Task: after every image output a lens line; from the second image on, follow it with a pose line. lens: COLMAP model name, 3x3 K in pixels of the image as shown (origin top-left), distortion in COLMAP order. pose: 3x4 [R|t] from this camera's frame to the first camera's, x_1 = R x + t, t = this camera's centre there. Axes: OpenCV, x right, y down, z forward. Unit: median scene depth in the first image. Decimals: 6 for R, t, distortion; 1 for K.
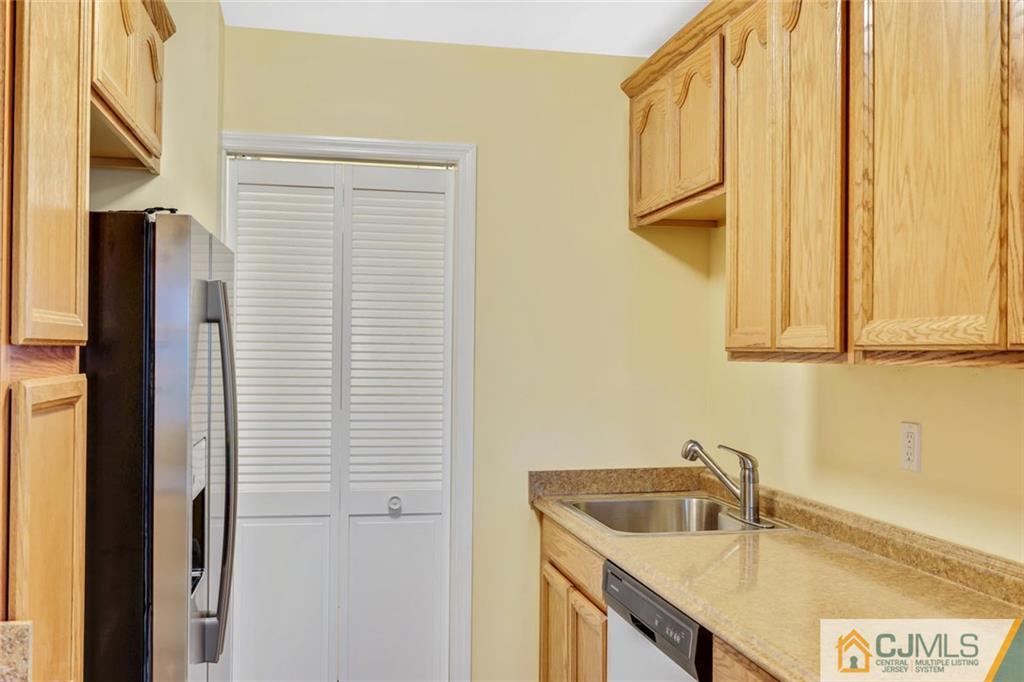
lens RADIAL K [[944.2, 0, 512.0], [0, 944.2, 341.0], [0, 0, 1]] dist [-0.003453, 0.001300]
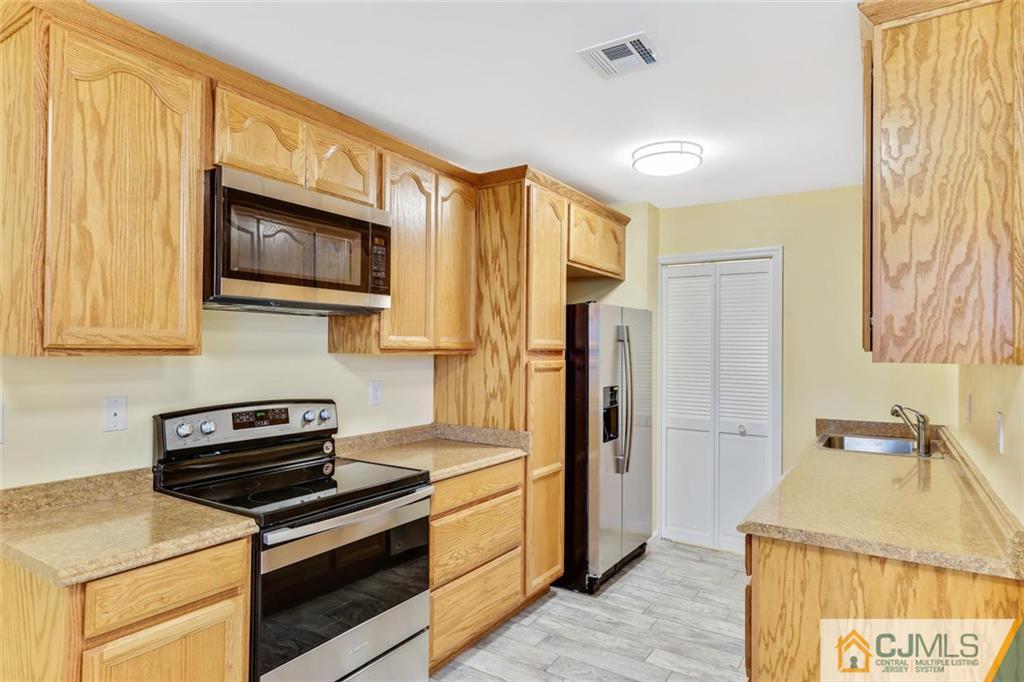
lens RADIAL K [[579.8, 0, 508.1], [0, 579.8, 340.8], [0, 0, 1]] dist [0.006528, 0.000105]
pose [[0.720302, -0.013170, -0.693535, 0.427331], [0.004366, 0.999886, -0.014454, -0.000141], [0.693647, 0.007384, 0.720278, -0.271267]]
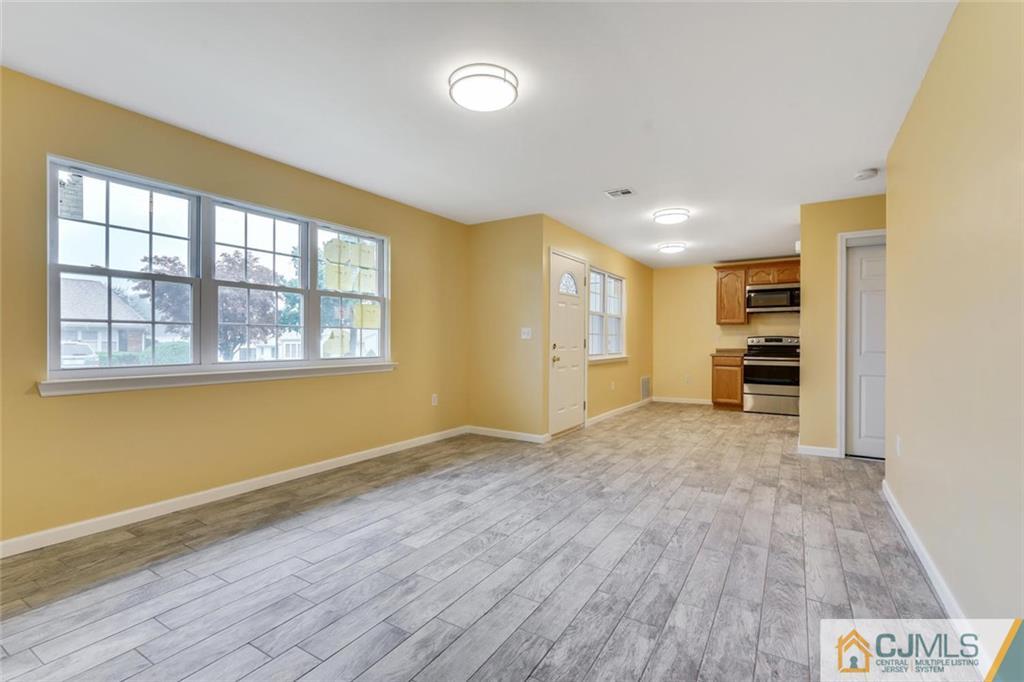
lens RADIAL K [[463.6, 0, 506.4], [0, 463.6, 340.5], [0, 0, 1]] dist [-0.001880, 0.000237]
pose [[-0.687901, -0.011938, -0.725706, 2.445481], [-0.004446, 0.999915, -0.012235, 0.129434], [0.725791, -0.005190, -0.687896, 0.732691]]
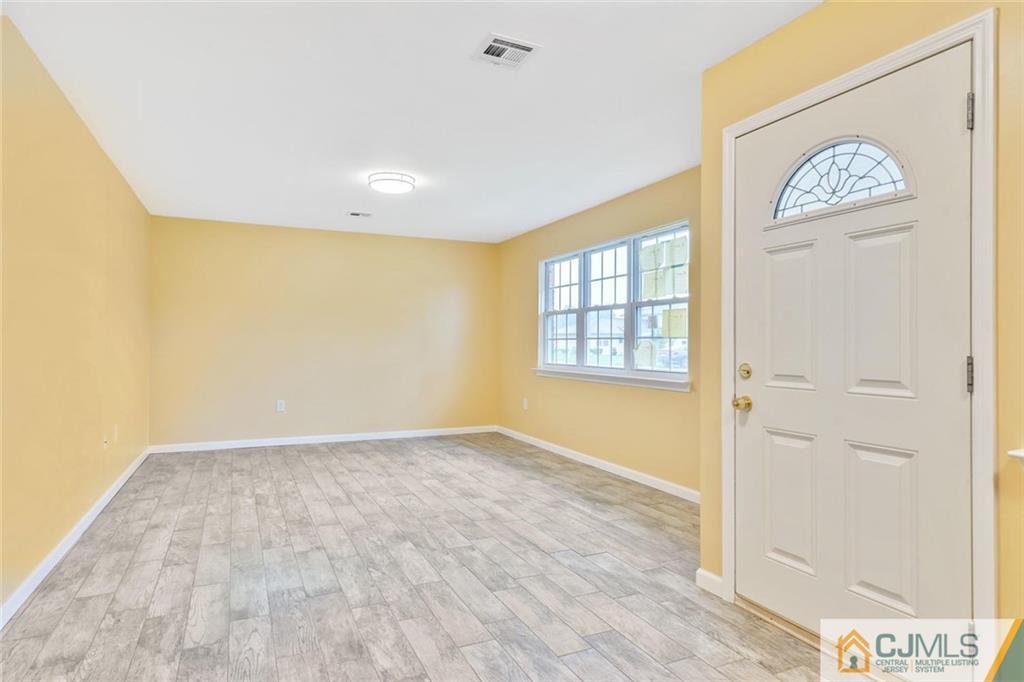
lens RADIAL K [[579.8, 0, 508.1], [0, 579.8, 340.8], [0, 0, 1]] dist [0.006528, 0.000105]
pose [[-0.236686, -0.005226, 0.971572, 0.327578], [-0.017201, 0.999851, 0.001188, 0.090285], [-0.971434, -0.016430, -0.236741, 0.206168]]
